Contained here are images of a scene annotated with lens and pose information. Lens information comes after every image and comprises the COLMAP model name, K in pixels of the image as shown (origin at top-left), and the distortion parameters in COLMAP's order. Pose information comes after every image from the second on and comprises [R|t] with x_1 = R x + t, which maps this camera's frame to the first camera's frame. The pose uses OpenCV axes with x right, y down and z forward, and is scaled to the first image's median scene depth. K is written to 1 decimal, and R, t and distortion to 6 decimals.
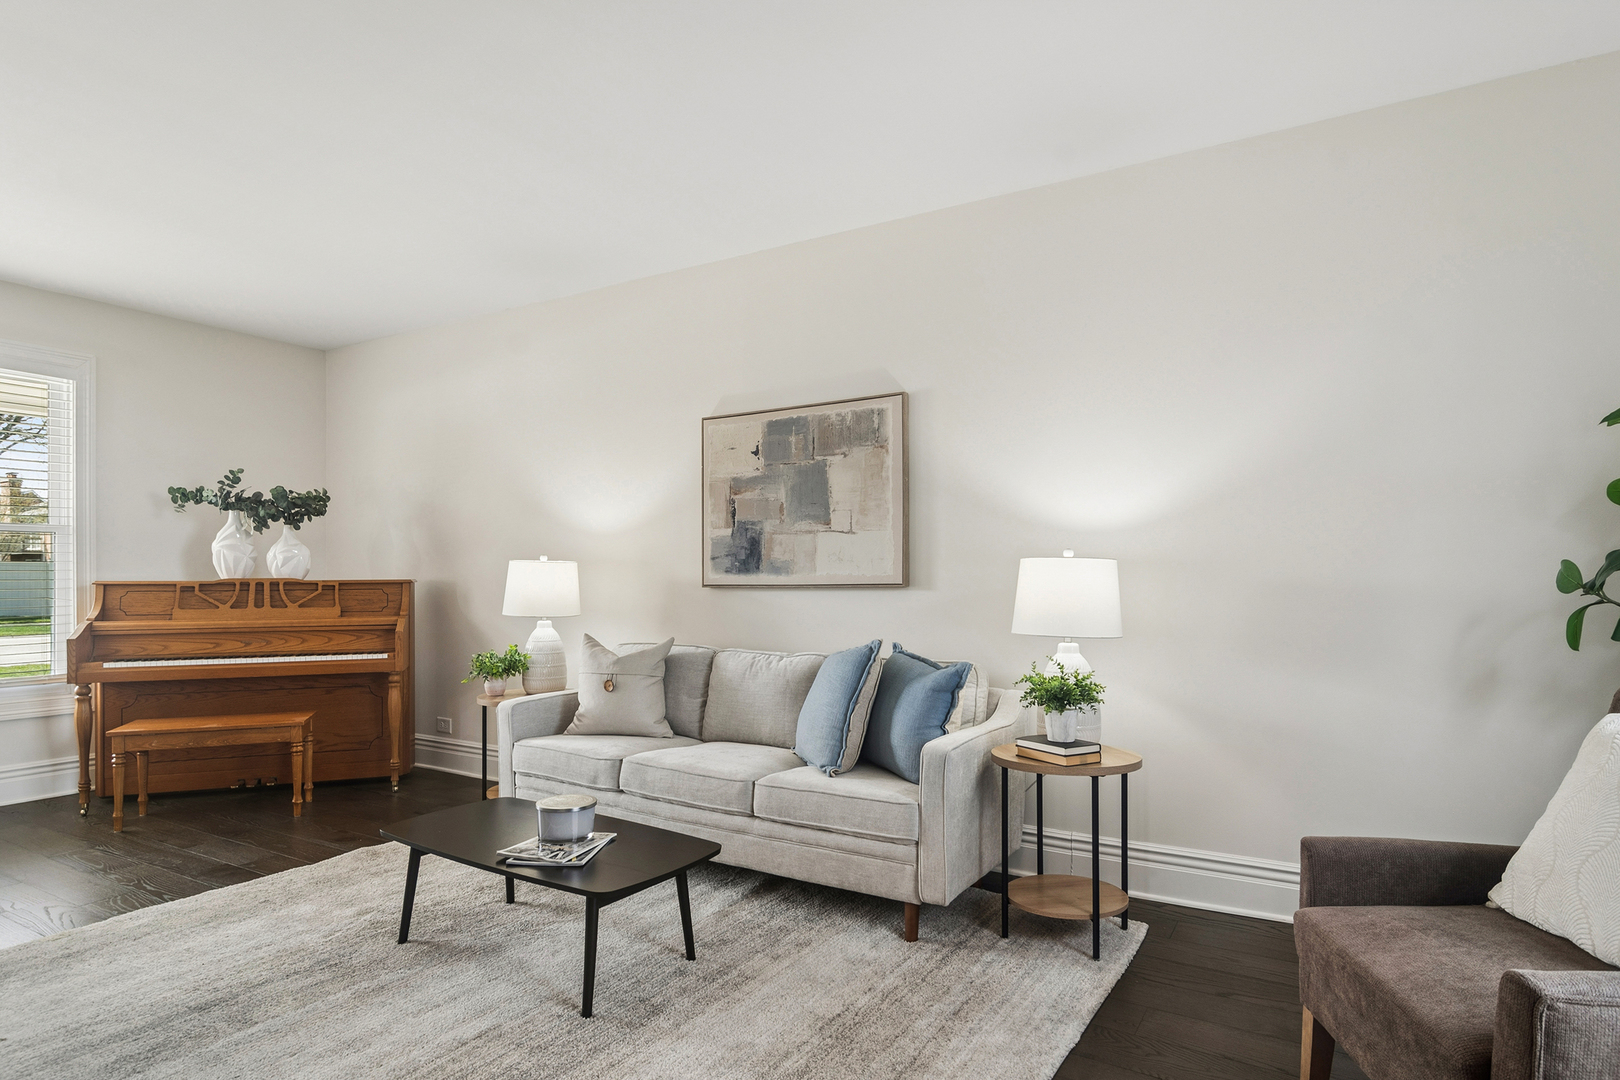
lens RADIAL K [[882.7, 0, 810.0], [0, 882.7, 540.0], [0, 0, 1]] dist [0.004321, 0.000444]
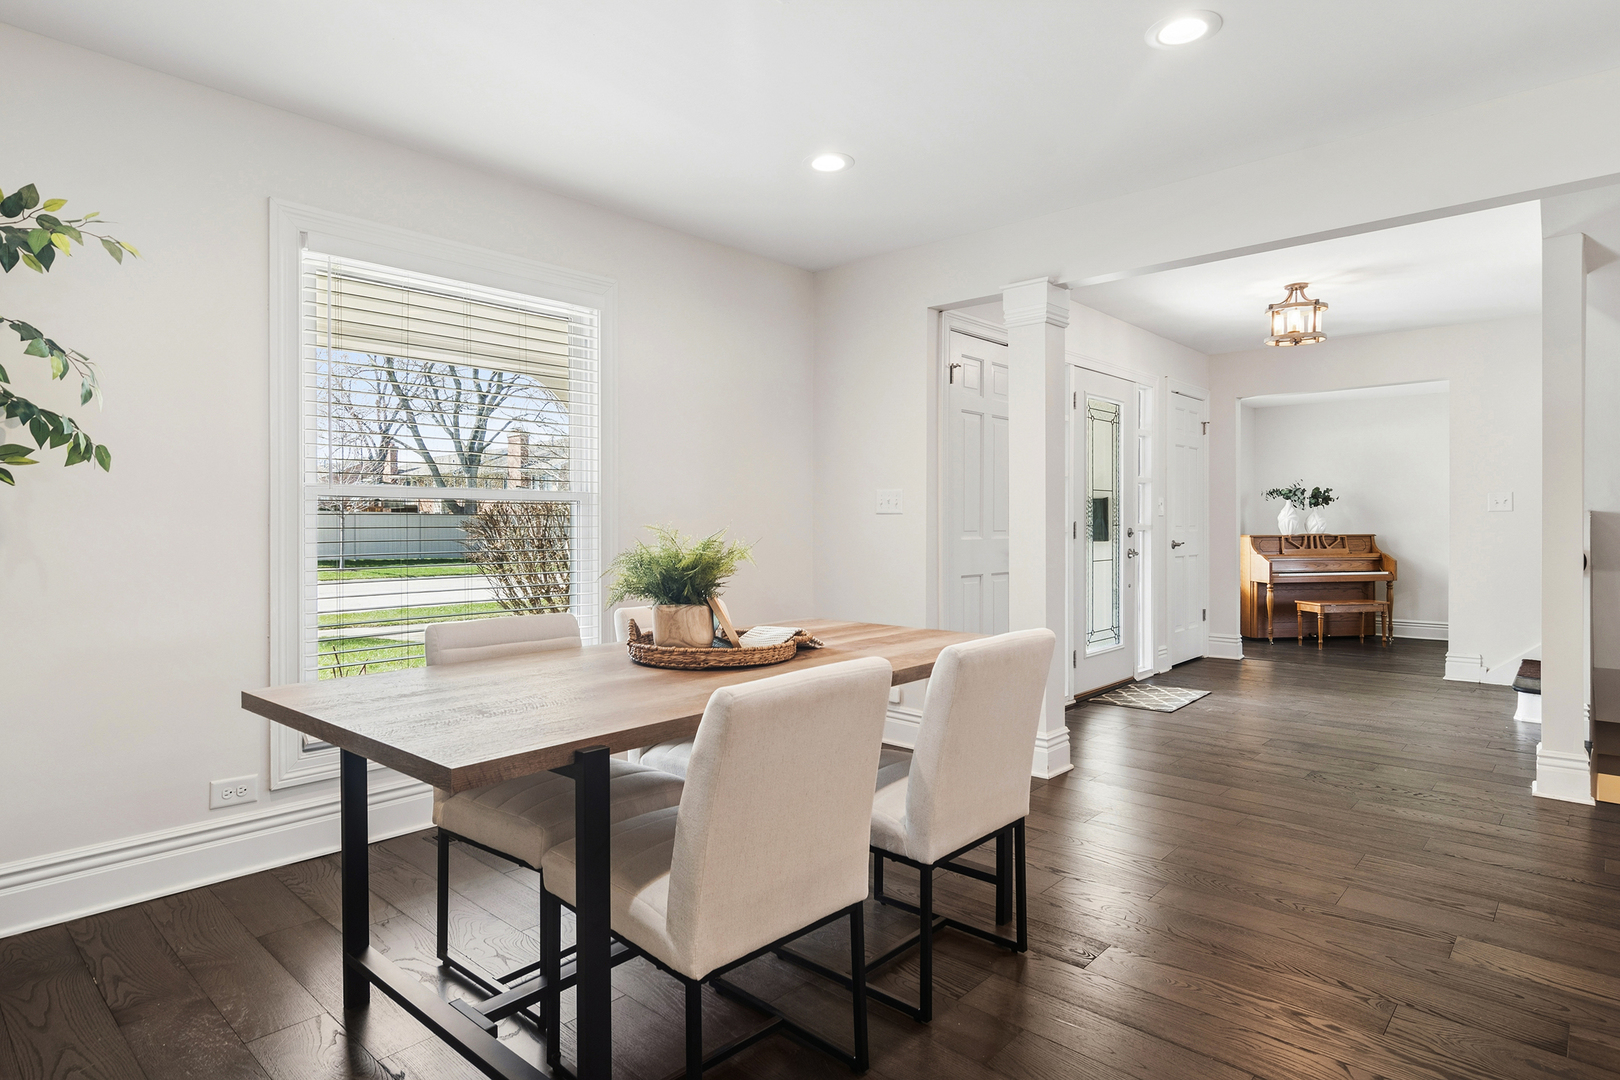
lens RADIAL K [[882.7, 0, 810.0], [0, 882.7, 540.0], [0, 0, 1]] dist [0.004321, 0.000444]
pose [[0.984566, 0.009261, -0.174767, -1.438158], [-0.003338, 0.999411, 0.034153, -0.007122], [0.174980, -0.033043, 0.984017, -1.203330]]
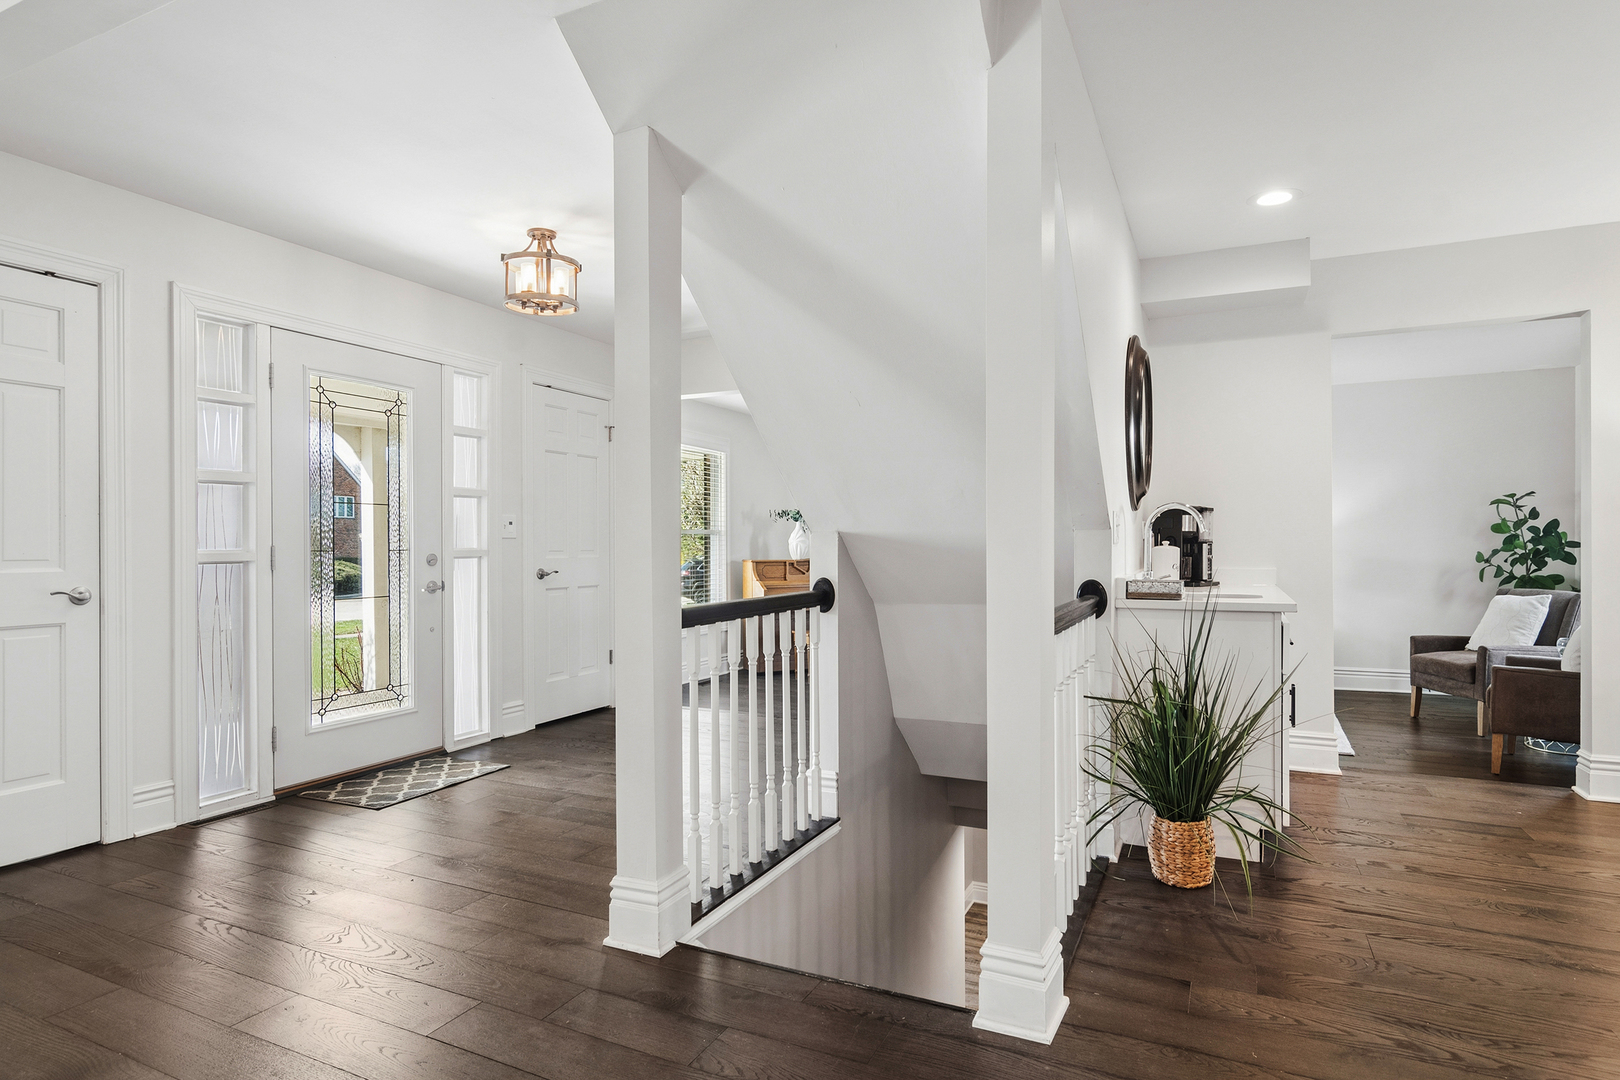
lens RADIAL K [[882.7, 0, 810.0], [0, 882.7, 540.0], [0, 0, 1]] dist [0.004321, 0.000444]
pose [[0.992995, 0.008026, 0.117883, -0.883481], [-0.008795, 0.999943, 0.006004, -0.006863], [-0.117828, -0.006998, 0.993009, -0.860737]]
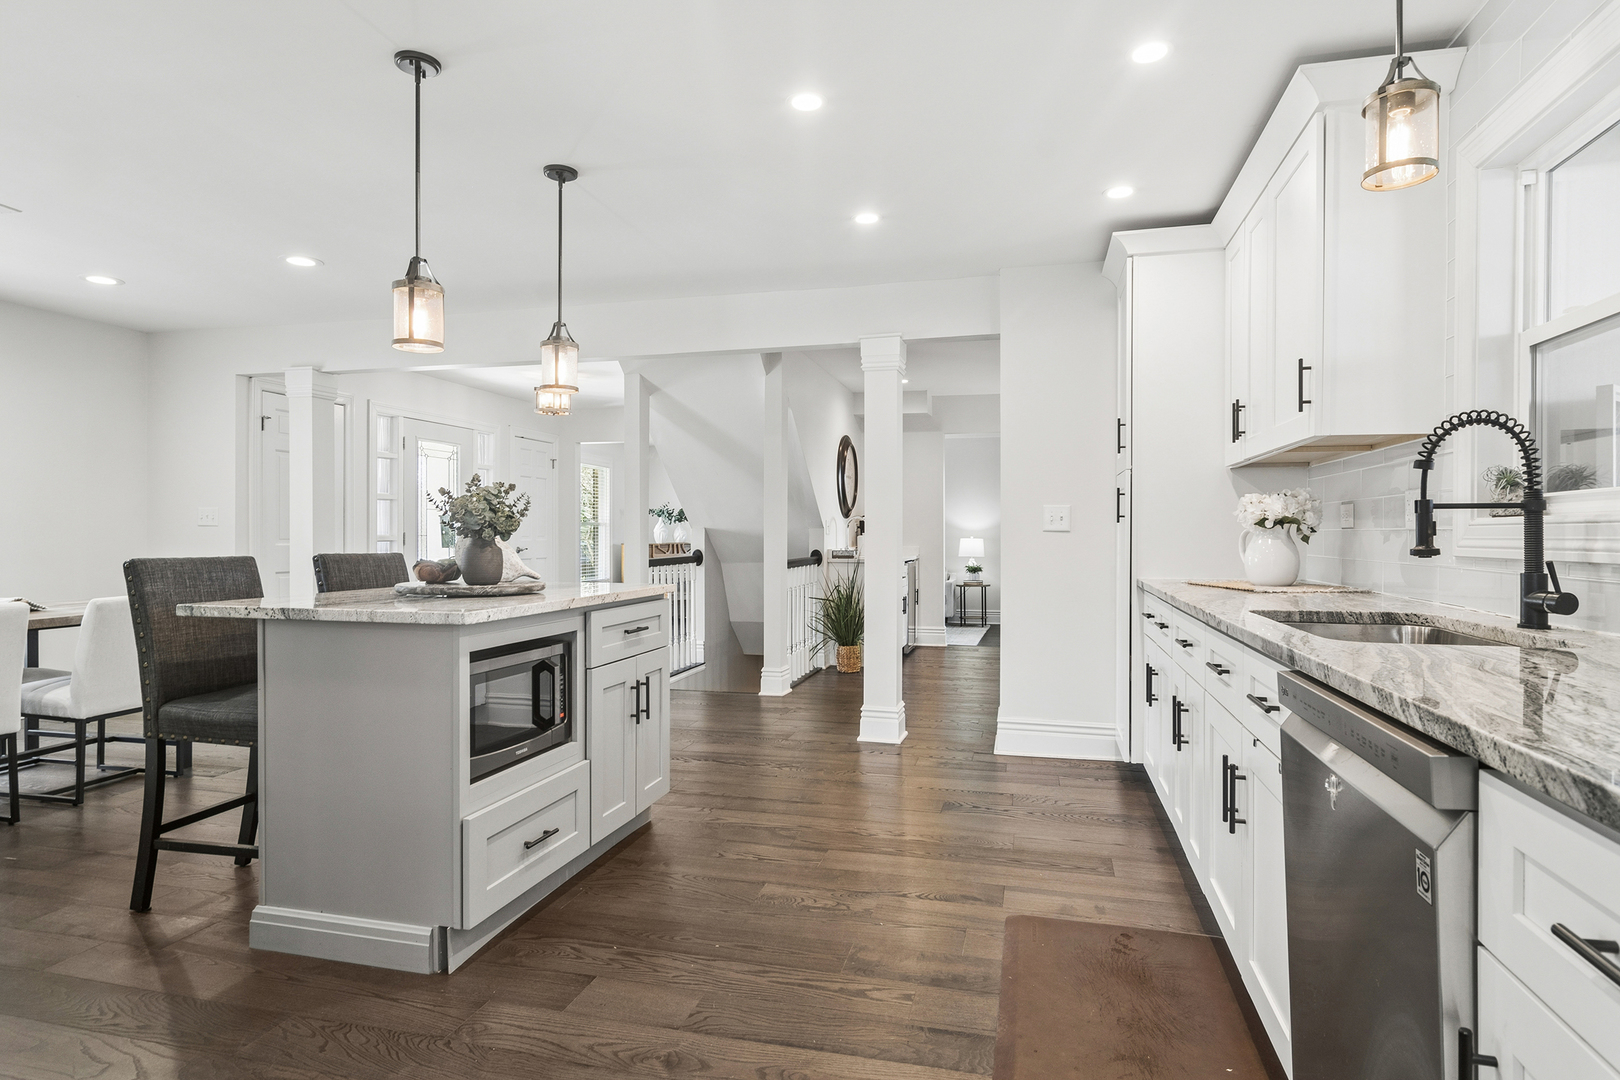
lens RADIAL K [[882.7, 0, 810.0], [0, 882.7, 540.0], [0, 0, 1]] dist [0.004321, 0.000444]
pose [[0.951981, 0.009477, 0.306011, -1.083395], [-0.015515, 0.999730, 0.017305, -0.018327], [-0.305764, -0.021222, 0.951871, -1.716252]]
